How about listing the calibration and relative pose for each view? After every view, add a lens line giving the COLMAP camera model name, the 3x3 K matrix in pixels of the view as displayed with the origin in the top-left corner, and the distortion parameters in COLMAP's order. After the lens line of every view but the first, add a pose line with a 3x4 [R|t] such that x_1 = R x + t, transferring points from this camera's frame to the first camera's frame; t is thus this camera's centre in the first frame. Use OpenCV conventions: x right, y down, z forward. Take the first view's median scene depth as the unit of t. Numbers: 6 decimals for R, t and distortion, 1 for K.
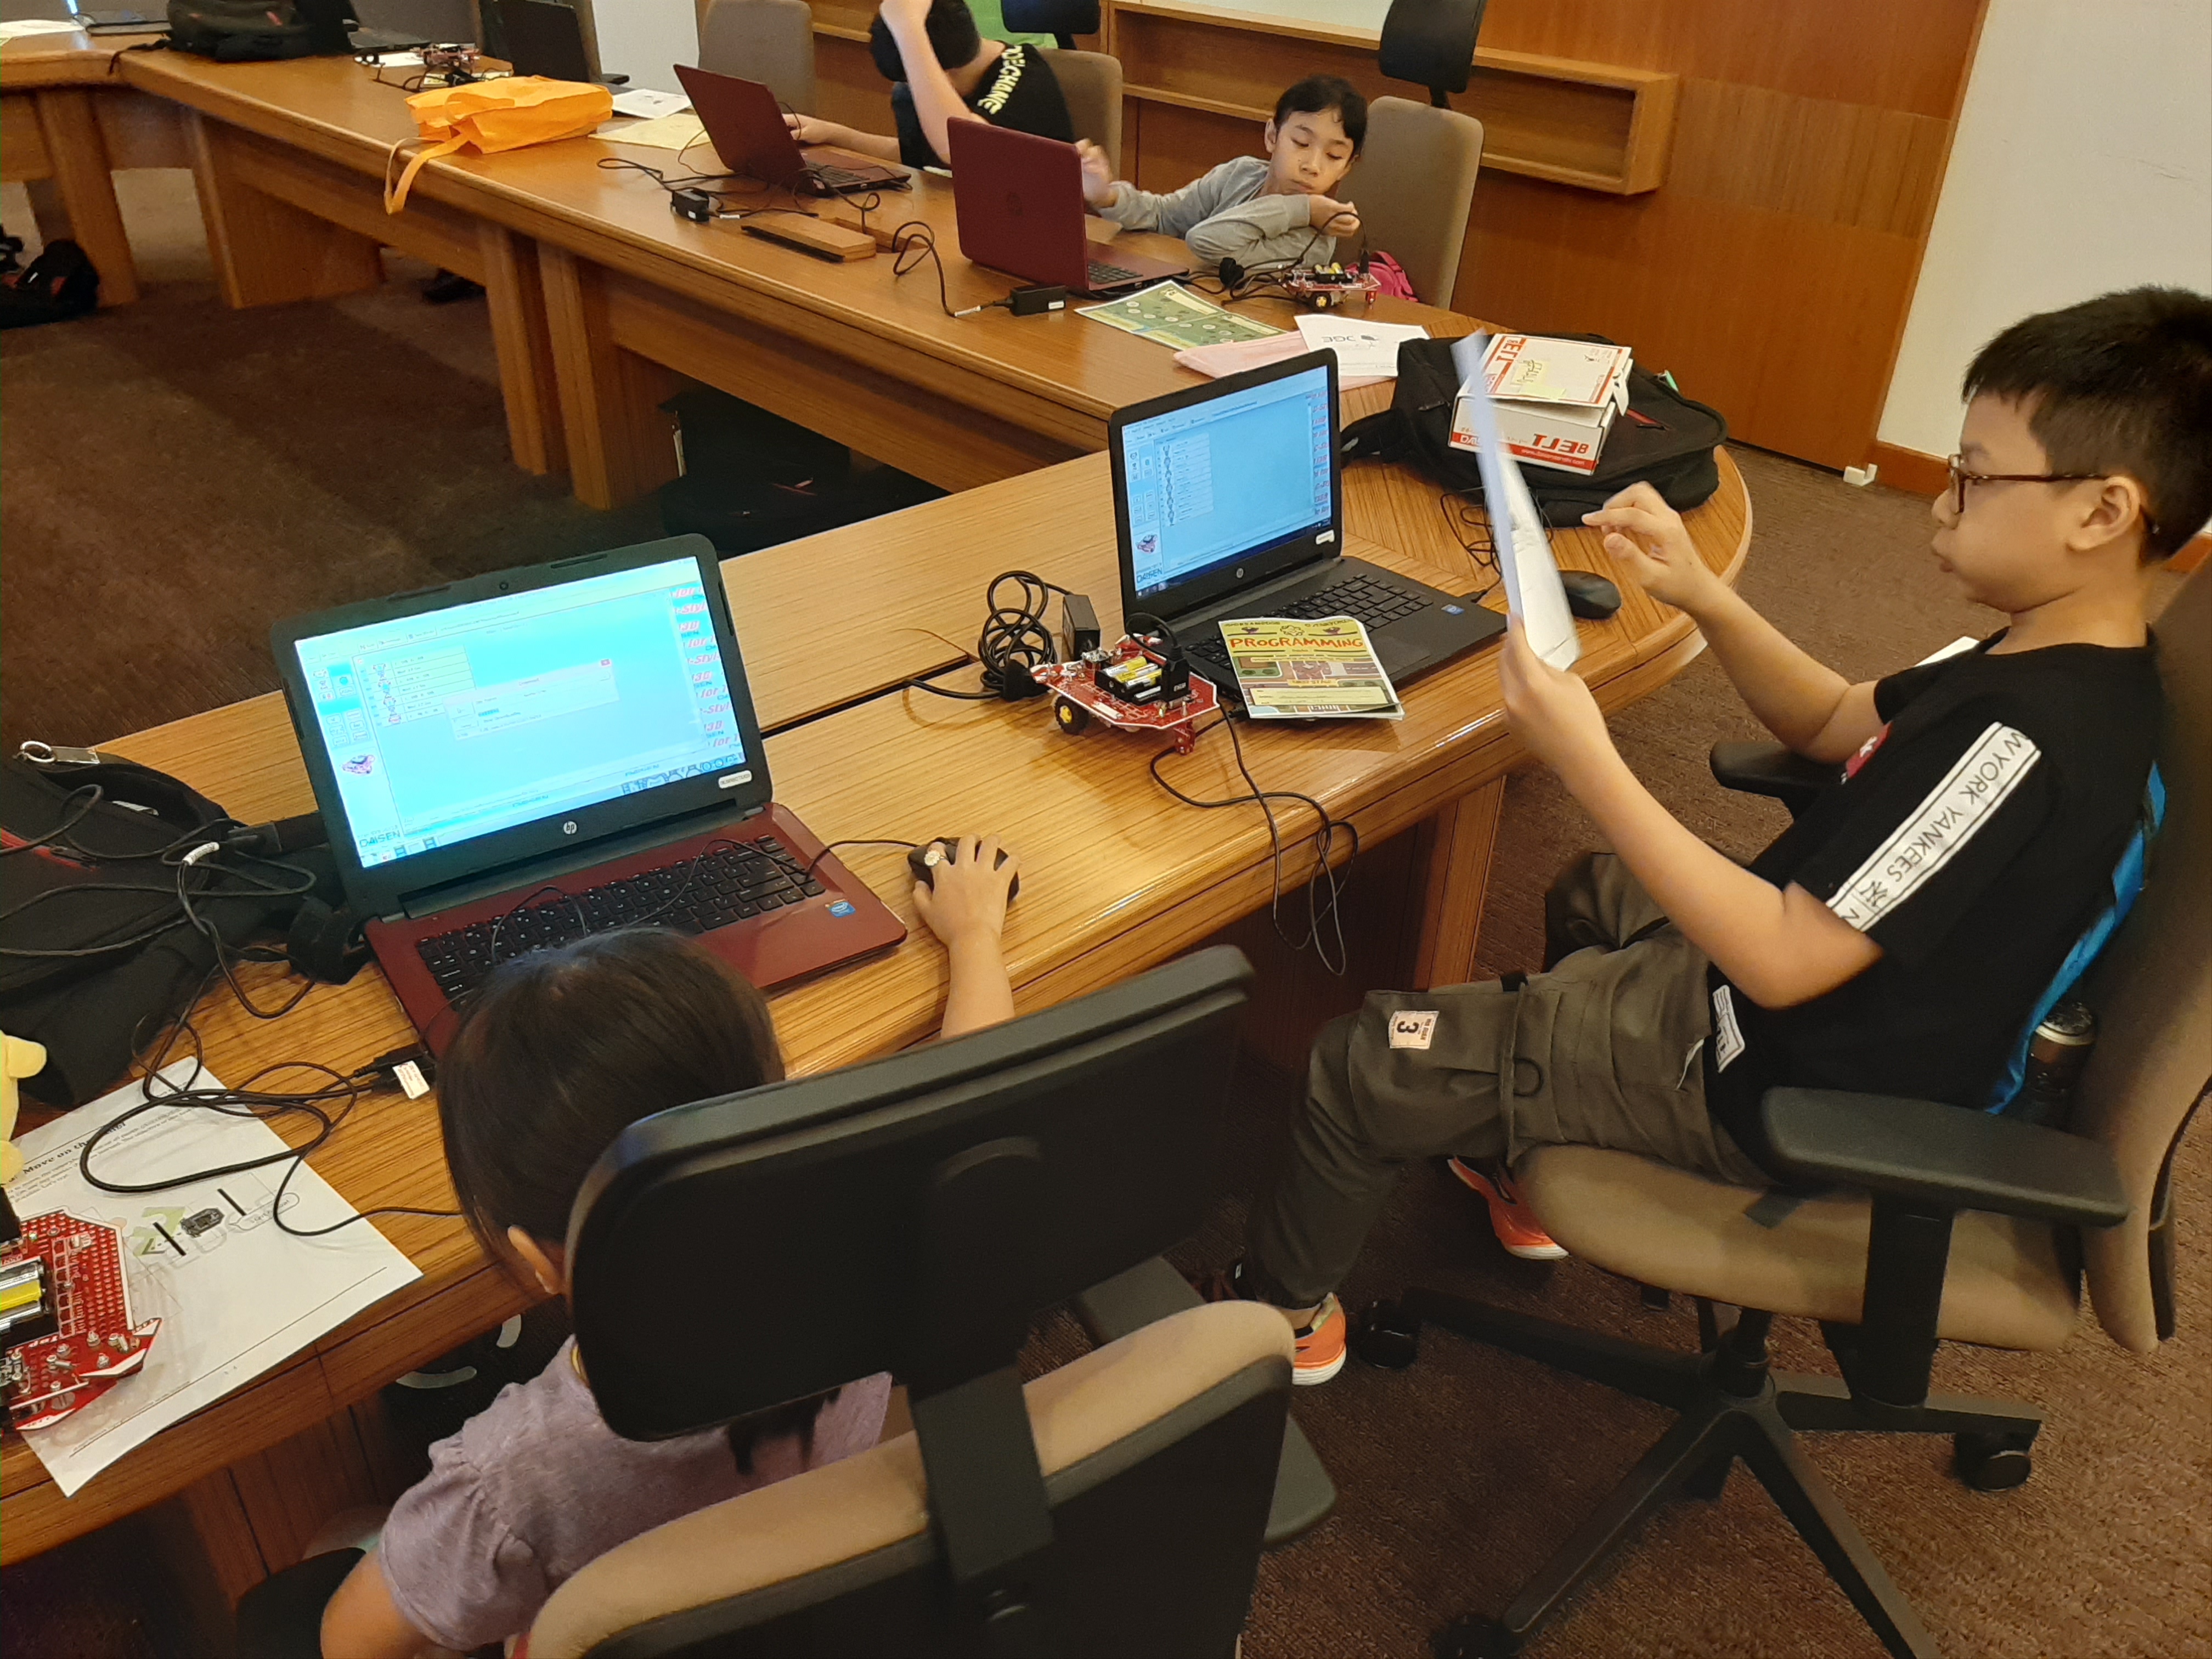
lens RADIAL K [[1663.5, 0, 1106.0], [0, 1663.5, 829.5], [0, 0, 1]] dist [-0.009397, -0.009493]
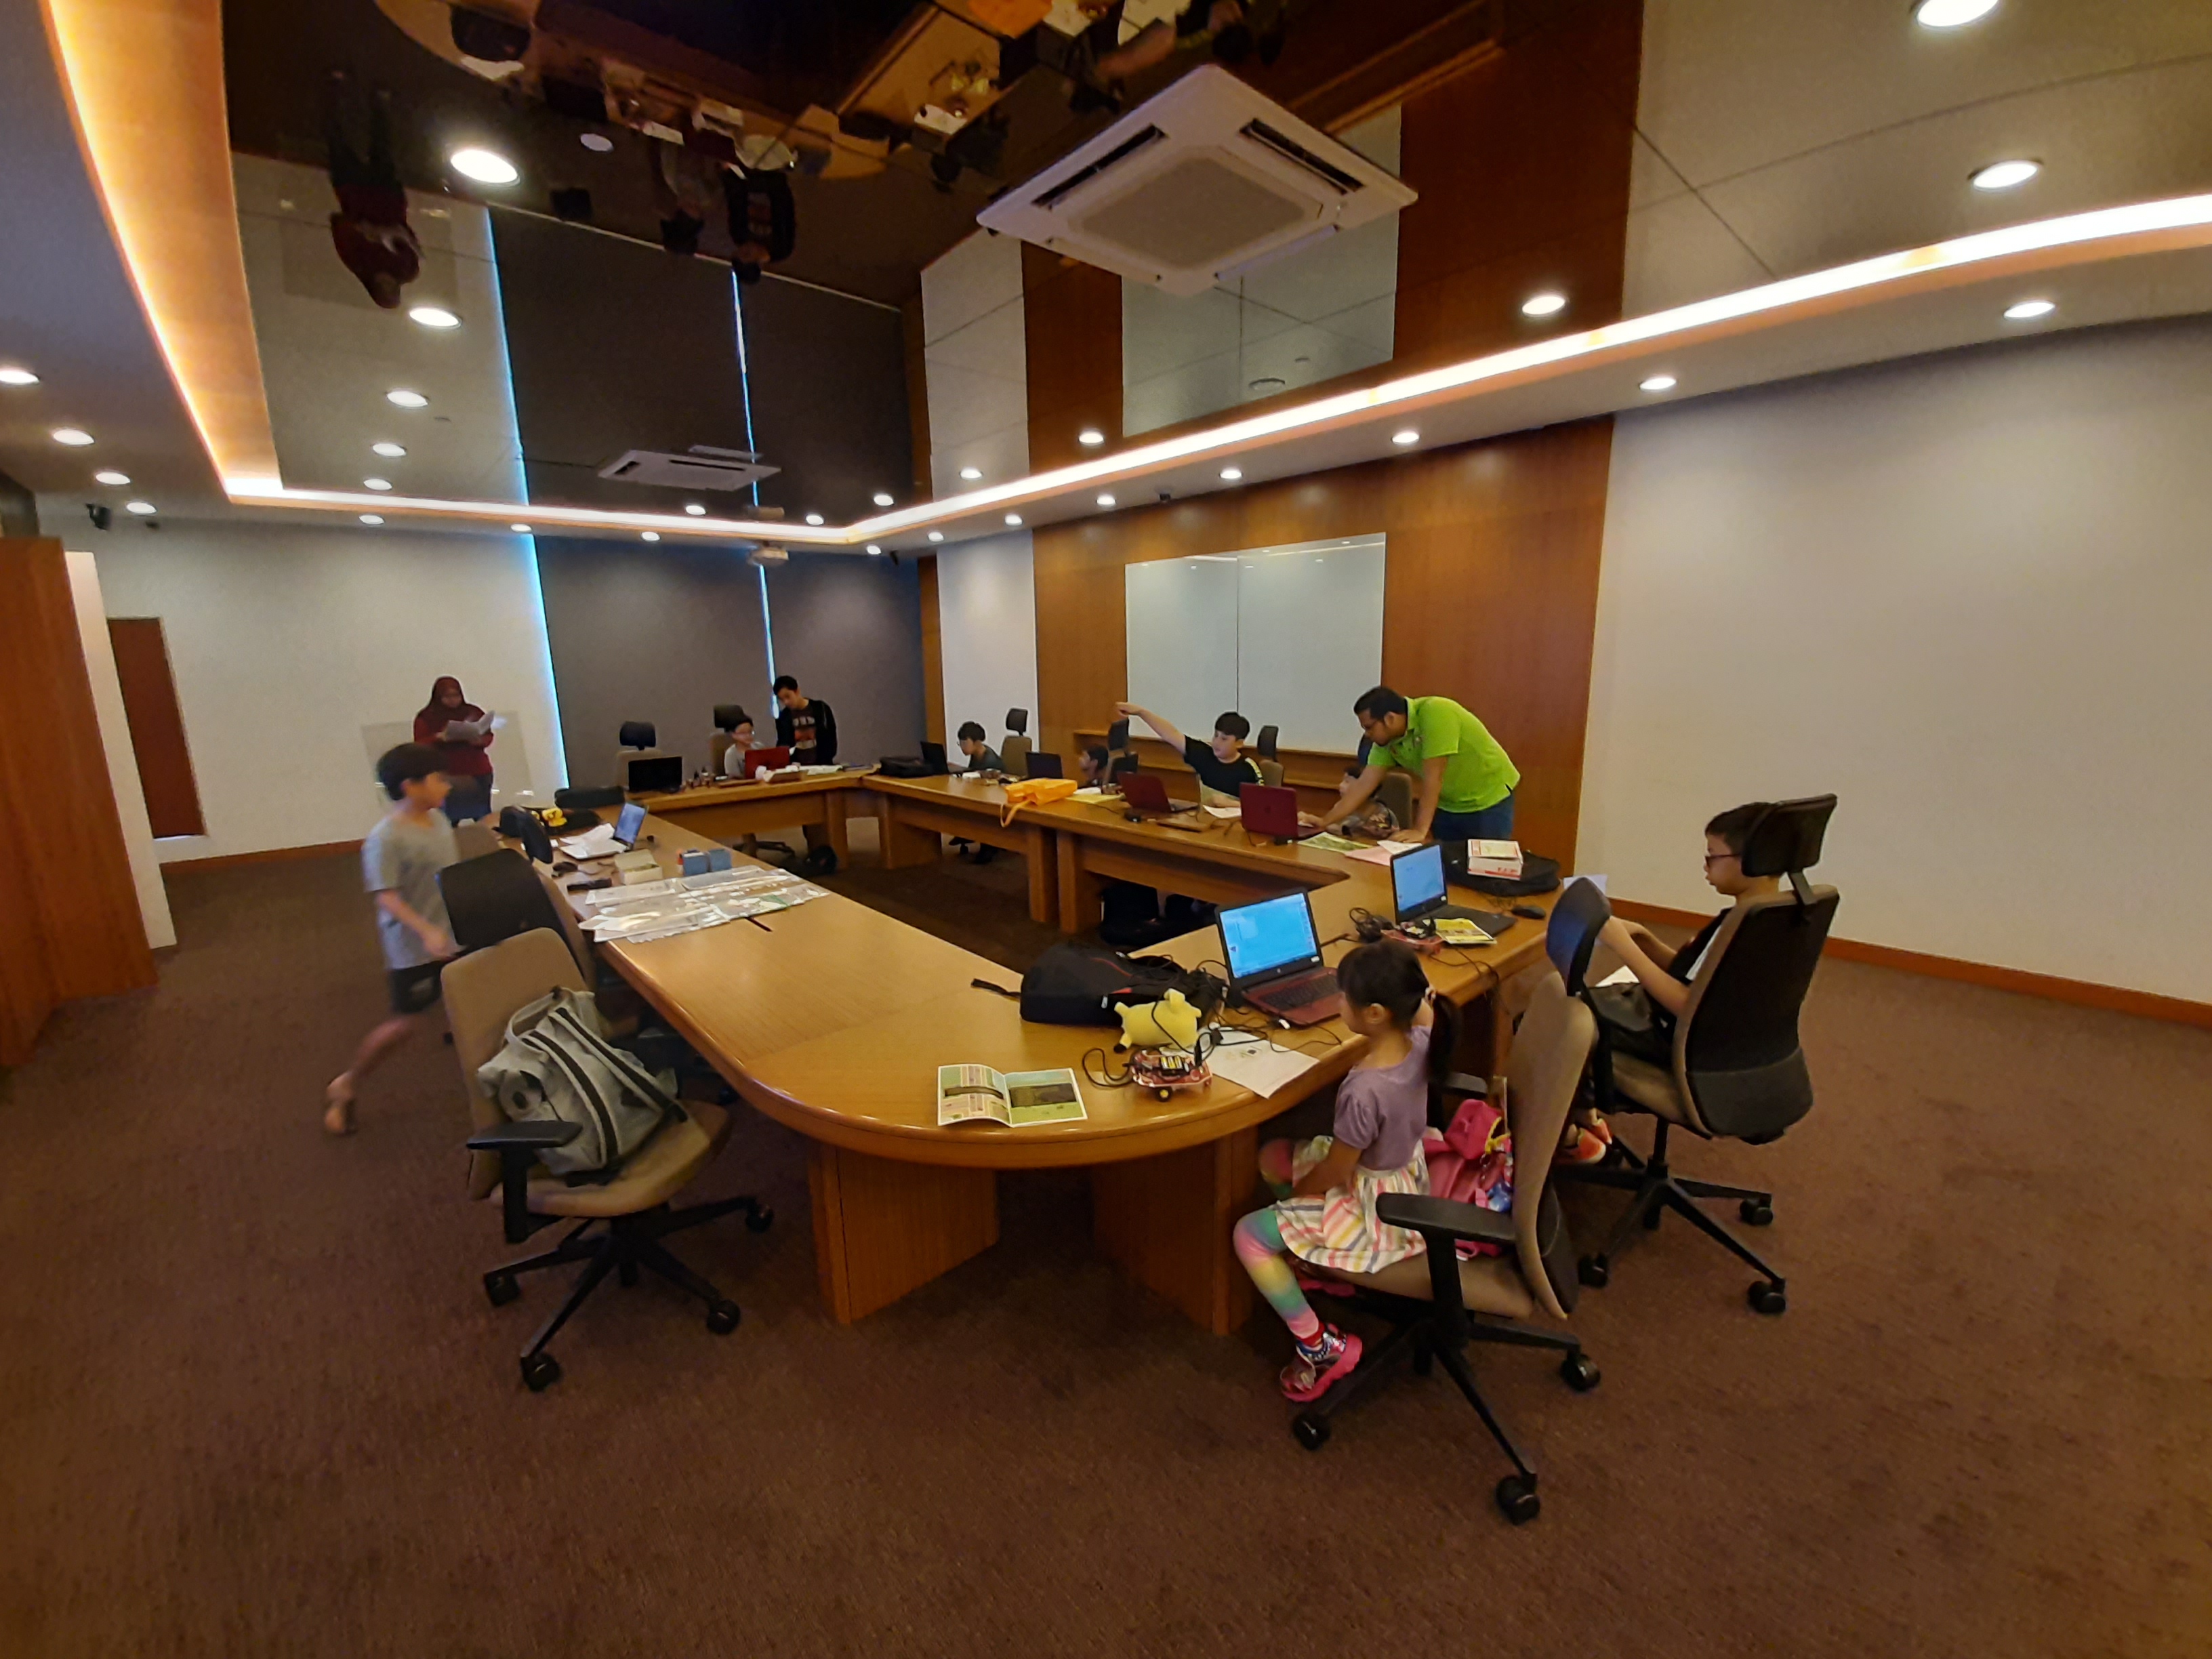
lens RADIAL K [[816.8, 0, 1106.0], [0, 816.8, 829.5], [0, 0, 1]] dist [0.001220, 0.000031]
pose [[0.999211, -0.038470, -0.009855, -0.495923], [0.032395, 0.933137, -0.358059, 0.241385], [0.022970, 0.357457, 0.933647, -0.502098]]
